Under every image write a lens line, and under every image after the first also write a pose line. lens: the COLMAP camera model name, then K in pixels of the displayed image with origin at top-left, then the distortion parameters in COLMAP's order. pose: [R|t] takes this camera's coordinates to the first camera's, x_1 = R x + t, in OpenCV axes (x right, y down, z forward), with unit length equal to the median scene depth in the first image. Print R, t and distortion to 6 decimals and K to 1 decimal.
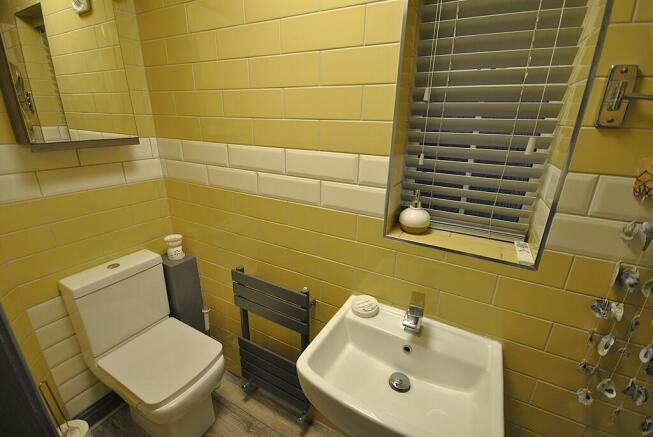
lens RADIAL K [[287.2, 0, 325.9], [0, 287.2, 216.5], [0, 0, 1]] dist [-0.000034, -0.000794]
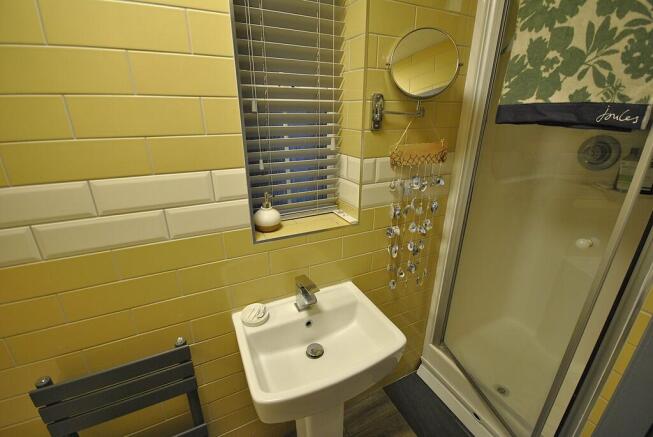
lens RADIAL K [[287.2, 0, 324.4], [0, 287.2, 220.8], [0, 0, 1]] dist [-0.000034, -0.000794]
pose [[0.577478, -0.308562, 0.755850, -0.439211], [0.278956, 0.944680, 0.172524, -0.123045], [-0.767270, 0.111220, 0.631607, 0.151308]]
